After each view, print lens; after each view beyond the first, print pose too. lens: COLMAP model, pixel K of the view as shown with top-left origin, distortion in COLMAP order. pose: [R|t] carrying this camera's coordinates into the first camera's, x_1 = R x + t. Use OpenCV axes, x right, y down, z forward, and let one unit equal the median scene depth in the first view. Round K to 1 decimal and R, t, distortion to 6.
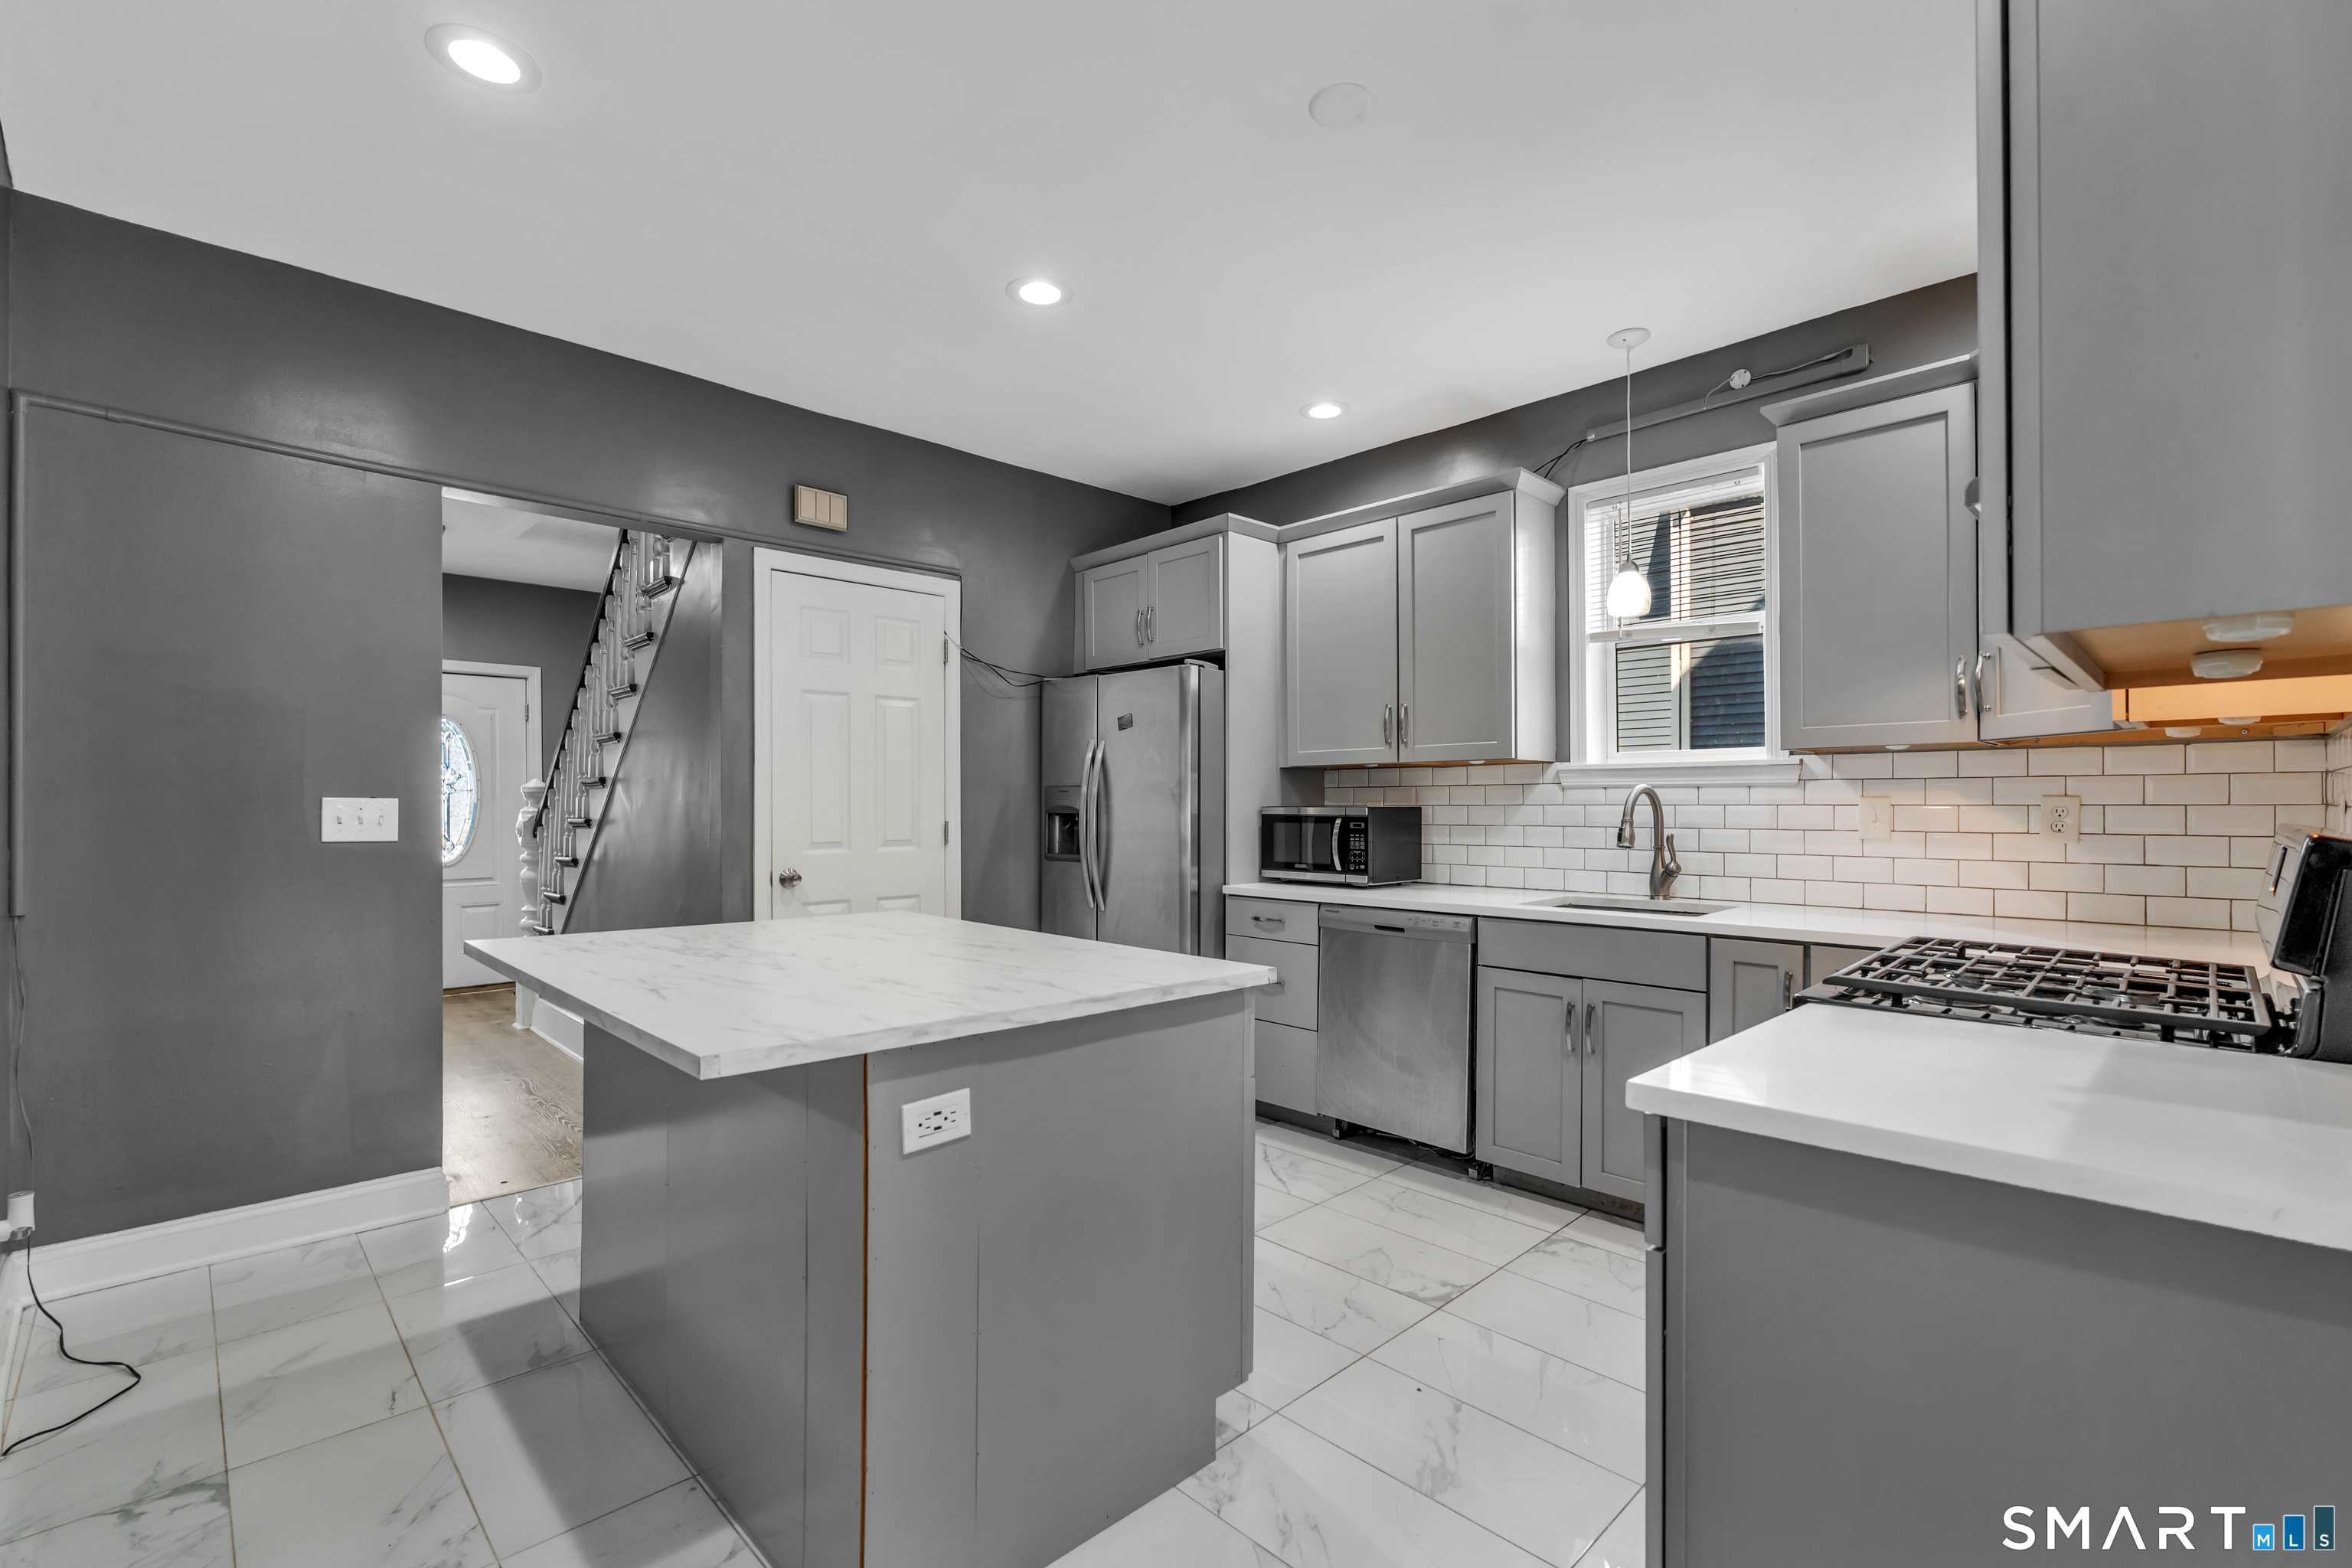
lens RADIAL K [[1036.9, 0, 1181.3], [0, 1036.9, 799.4], [0, 0, 1]] dist [-0.004140, 0.000599]
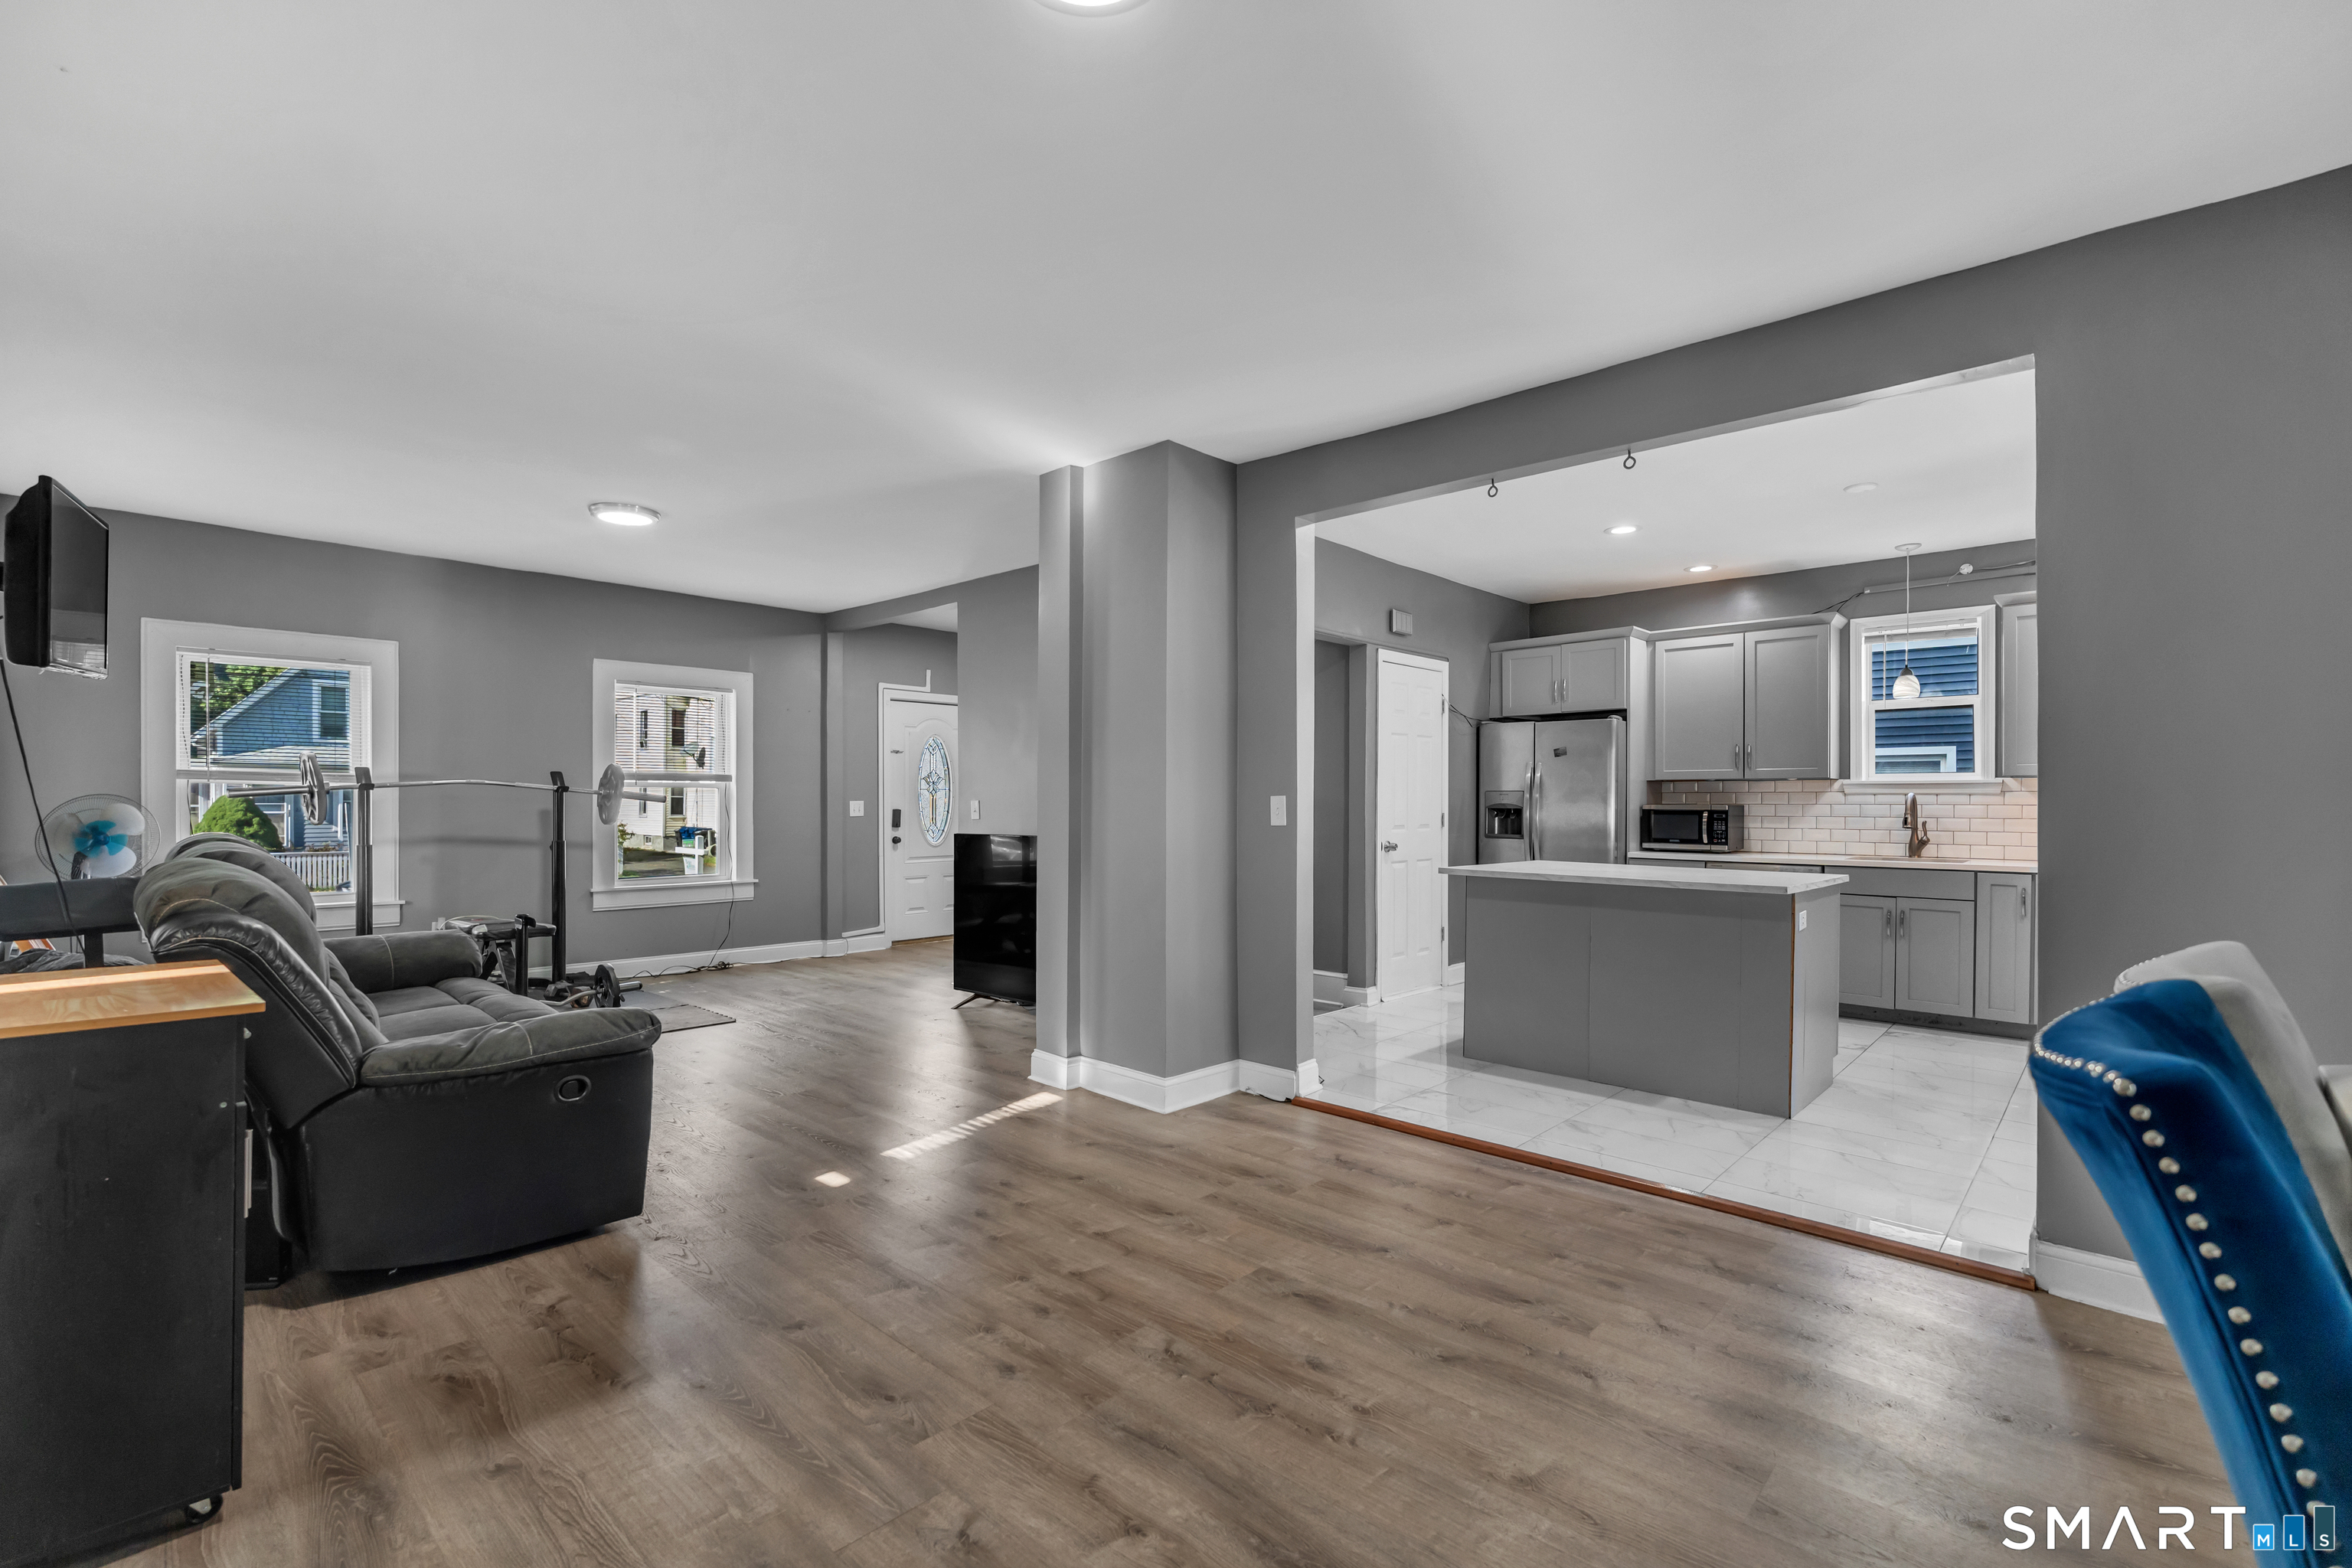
lens RADIAL K [[1036.9, 0, 1172.6], [0, 1036.9, 802.7], [0, 0, 1]] dist [-0.004140, 0.000599]
pose [[0.999015, 0.004802, 0.044103, -0.823187], [-0.004972, 0.999981, 0.003751, 0.001661], [-0.044084, -0.003967, 0.999020, -0.664684]]
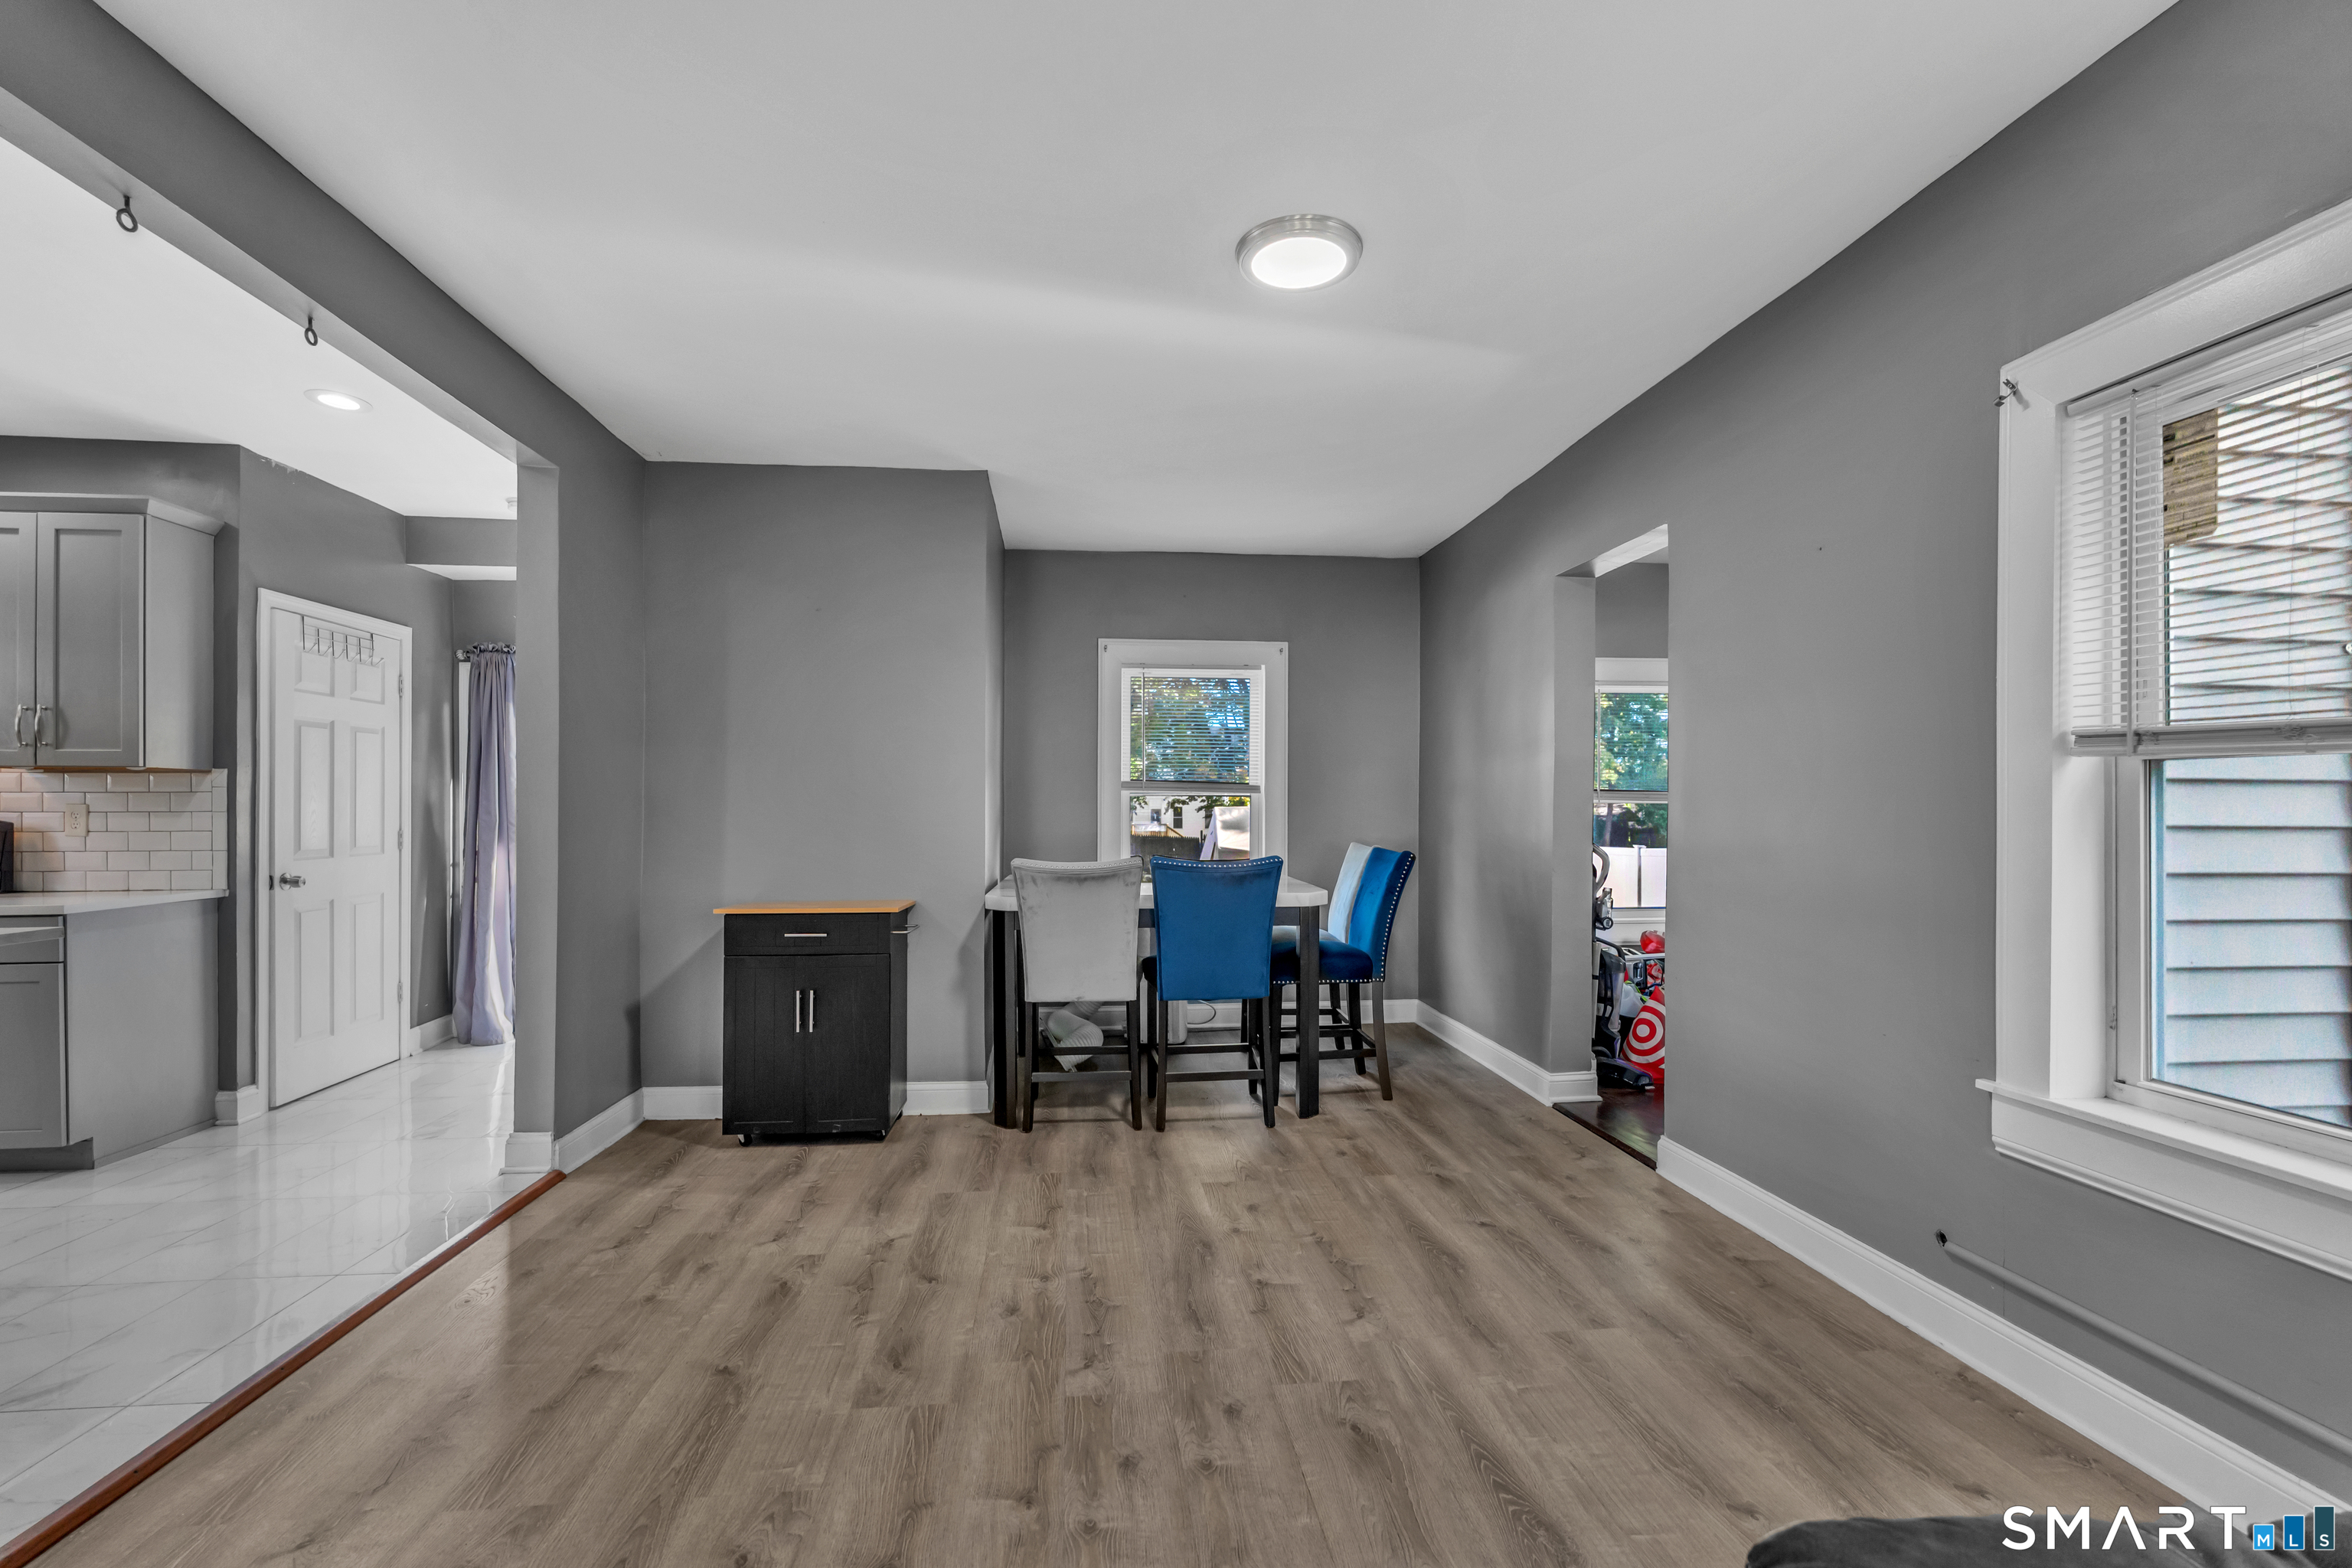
lens RADIAL K [[1036.9, 0, 1179.1], [0, 1036.9, 810.7], [0, 0, 1]] dist [-0.004140, 0.000599]
pose [[-0.783802, 0.002428, 0.621006, -1.230468], [-0.001691, 0.999980, -0.006044, 0.007704], [-0.621009, -0.005788, -0.783782, 0.427618]]
